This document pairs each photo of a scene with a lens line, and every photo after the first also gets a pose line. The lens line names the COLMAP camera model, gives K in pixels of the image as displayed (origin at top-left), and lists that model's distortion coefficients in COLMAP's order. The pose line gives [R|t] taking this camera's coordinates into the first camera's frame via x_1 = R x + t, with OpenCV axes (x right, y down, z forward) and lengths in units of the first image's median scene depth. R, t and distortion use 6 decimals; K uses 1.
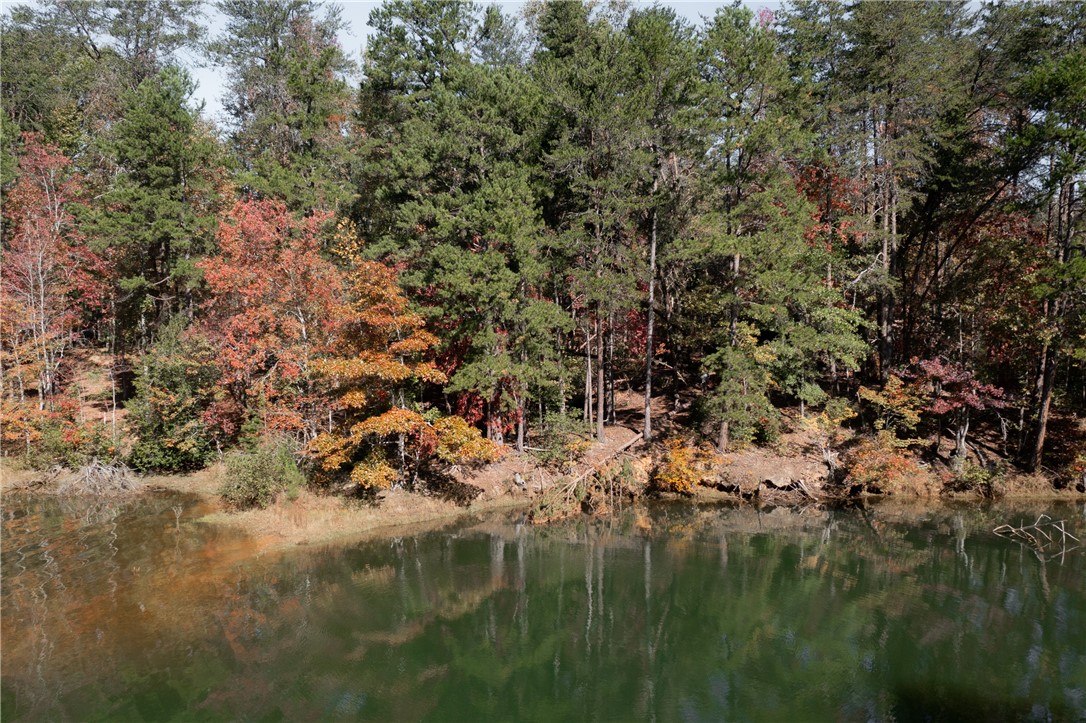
lens RADIAL K [[838.9, 0, 547.3], [0, 838.9, 378.8], [0, 0, 1]] dist [-0.024650, 0.010816]
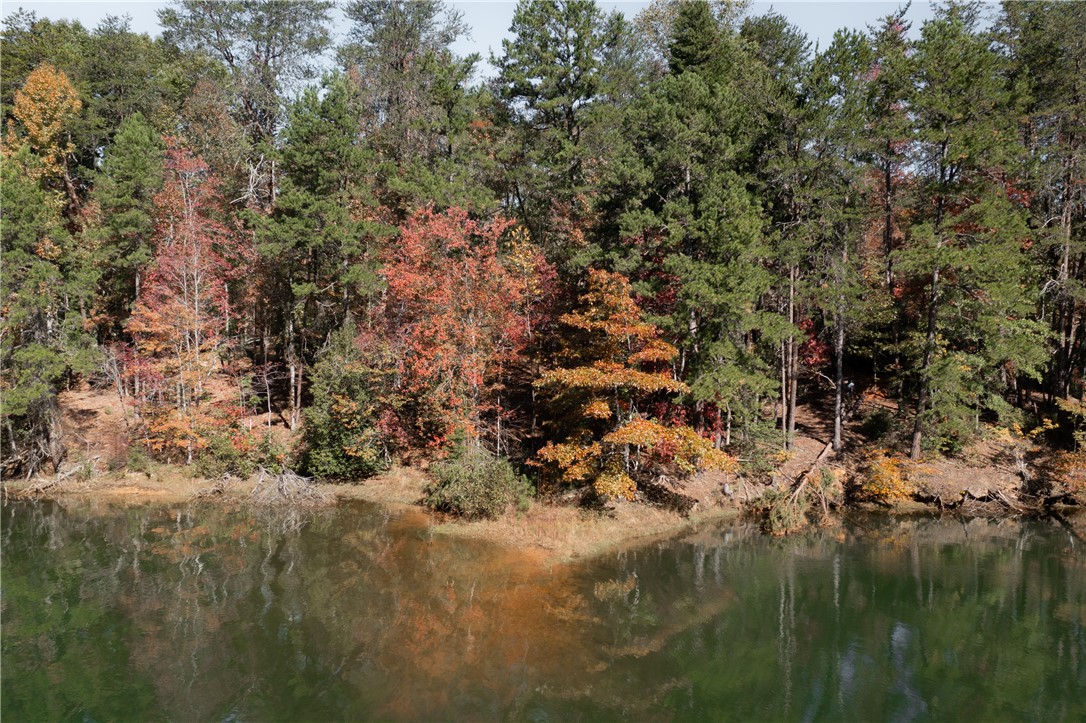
lens RADIAL K [[838.9, 0, 547.3], [0, 838.9, 378.8], [0, 0, 1]] dist [-0.024650, 0.010816]
pose [[0.999981, 0.004688, 0.003951, -0.245032], [-0.004668, 0.999977, -0.004993, -0.005690], [-0.003974, 0.004975, 0.999980, 0.005616]]
